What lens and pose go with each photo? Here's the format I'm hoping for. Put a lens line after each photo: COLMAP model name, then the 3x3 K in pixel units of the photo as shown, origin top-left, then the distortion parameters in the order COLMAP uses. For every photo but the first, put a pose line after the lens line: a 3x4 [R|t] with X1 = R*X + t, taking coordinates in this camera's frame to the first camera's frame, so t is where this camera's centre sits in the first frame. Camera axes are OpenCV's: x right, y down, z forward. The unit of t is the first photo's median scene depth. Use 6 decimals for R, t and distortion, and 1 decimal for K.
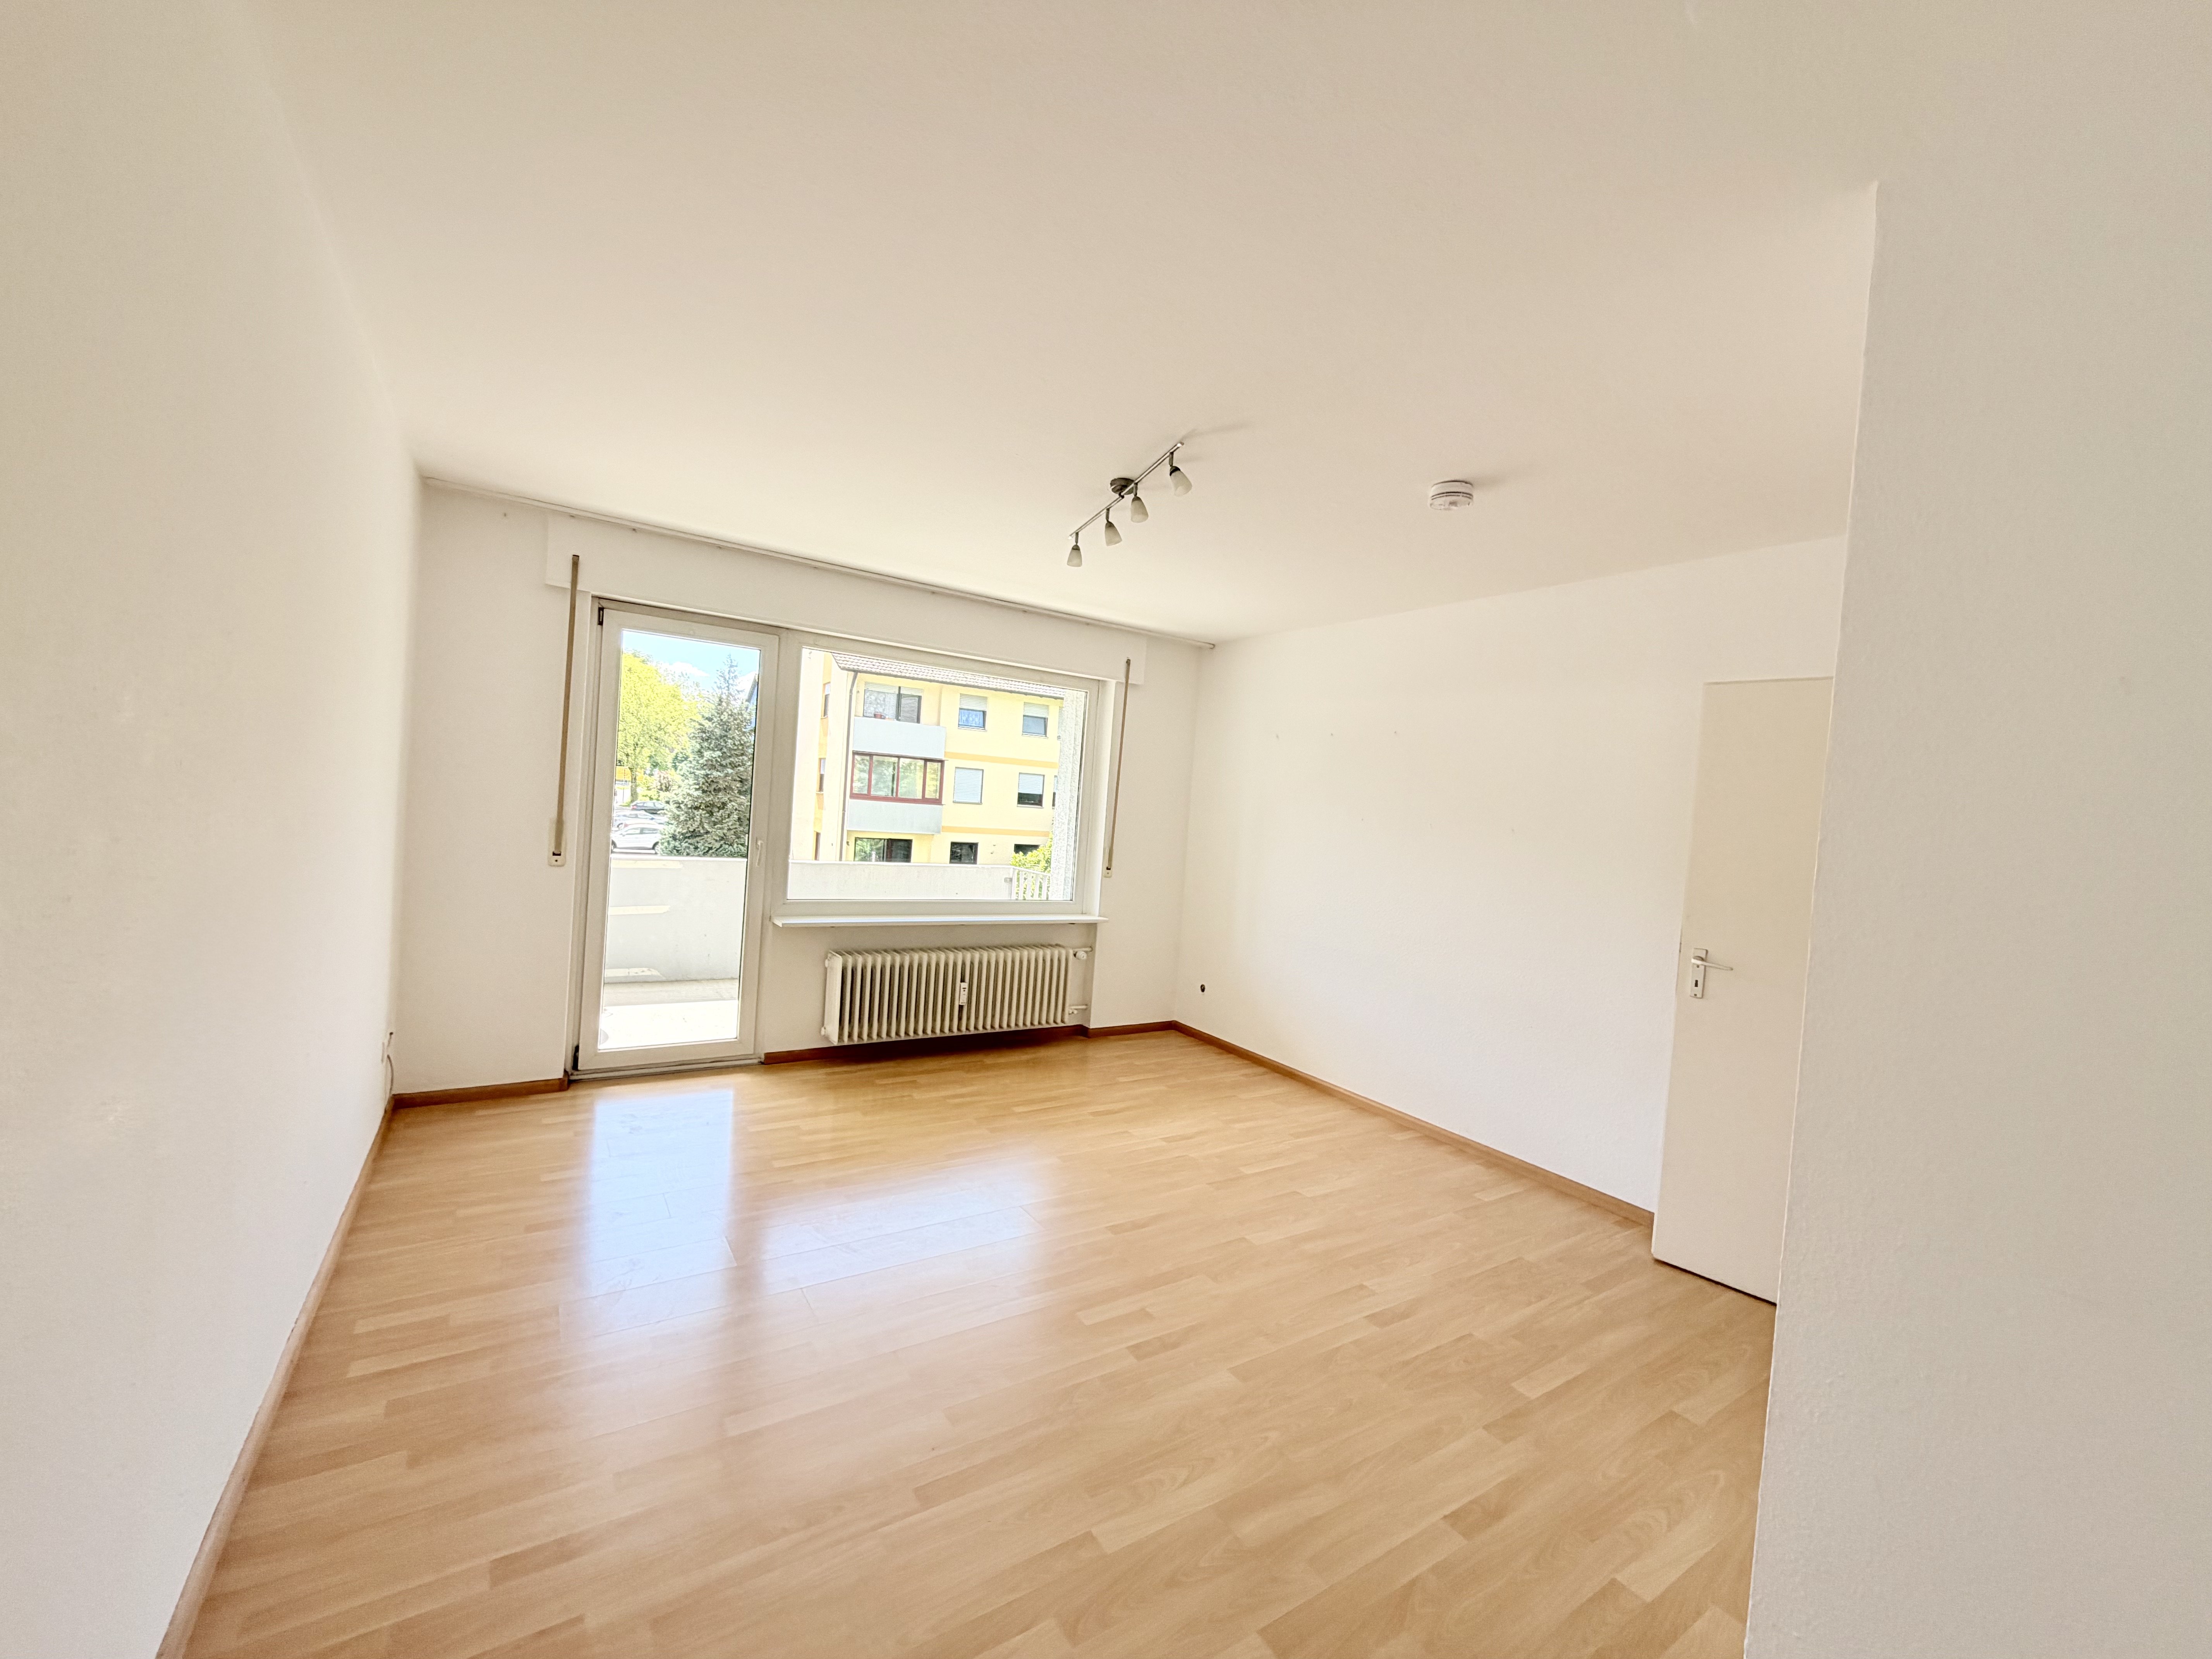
lens RADIAL K [[882.4, 0, 1098.8], [0, 882.4, 819.8], [0, 0, 1]] dist [-0.000488, 0.000626]
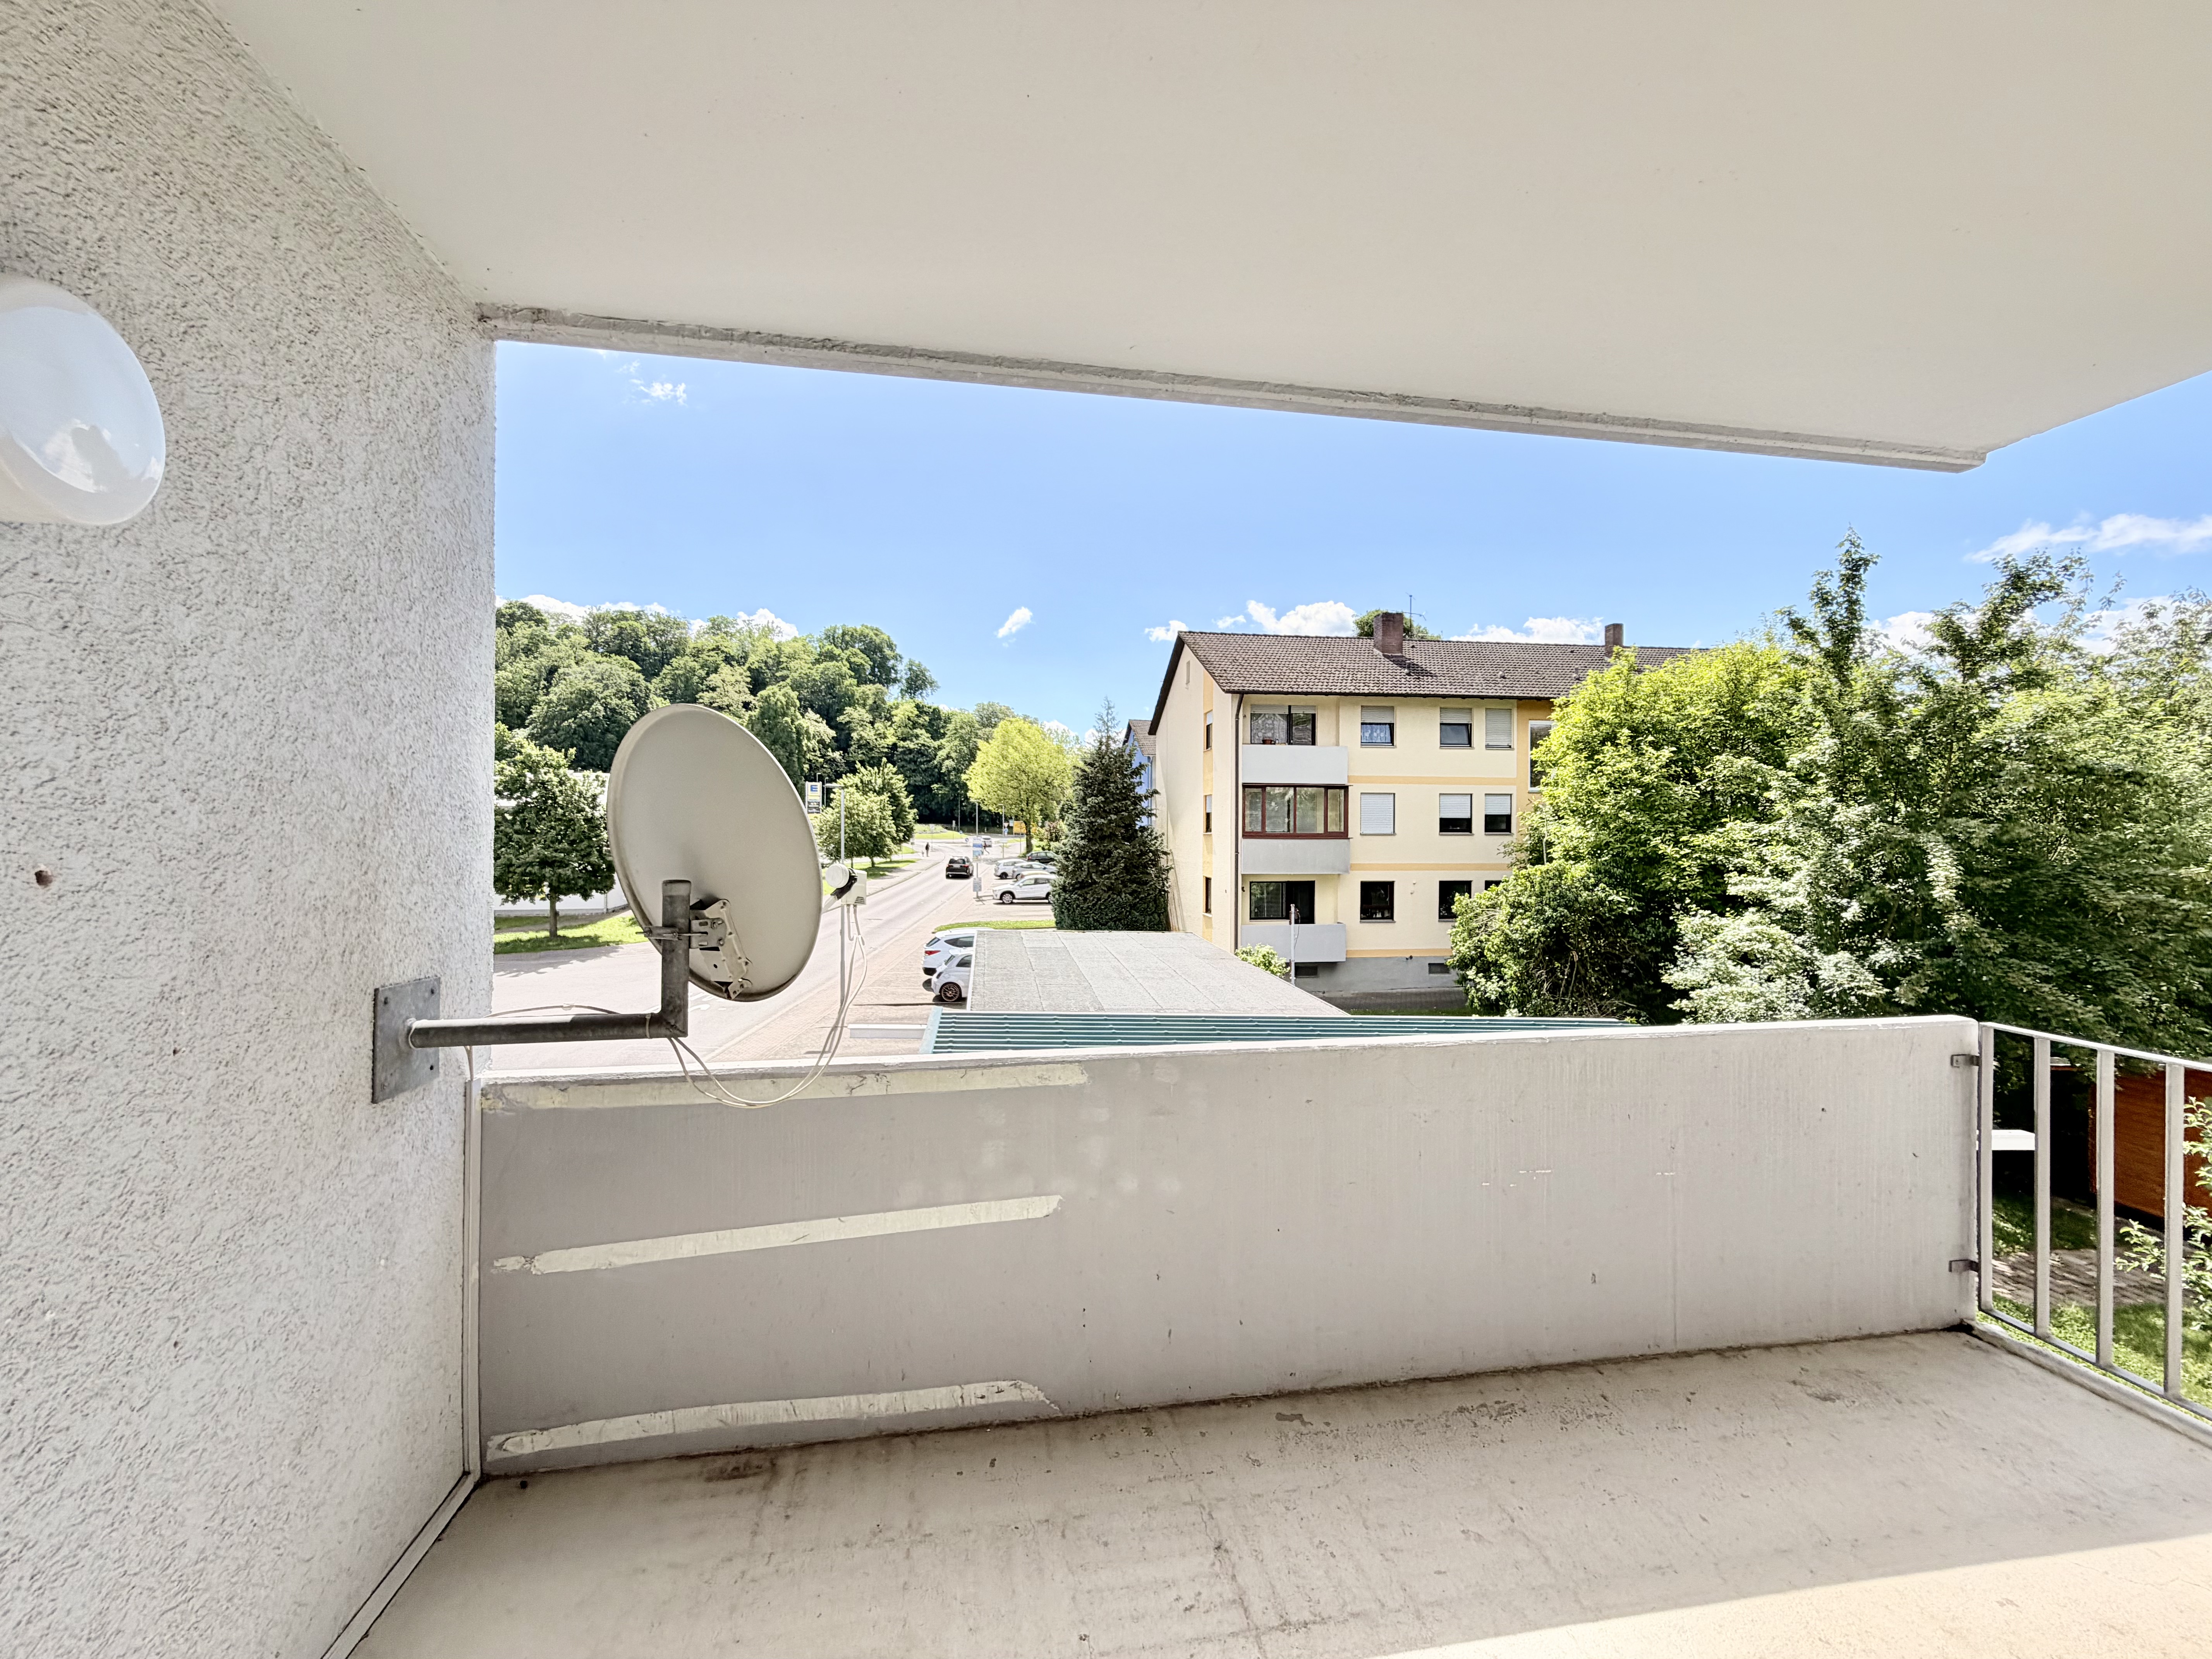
lens RADIAL K [[882.4, 0, 1103.5], [0, 882.4, 830.1], [0, 0, 1]] dist [-0.000488, 0.000626]
pose [[0.918314, -0.064433, -0.390573, -0.330033], [0.053840, 0.997825, -0.038023, -0.030821], [0.392173, 0.013888, 0.919786, 0.694611]]
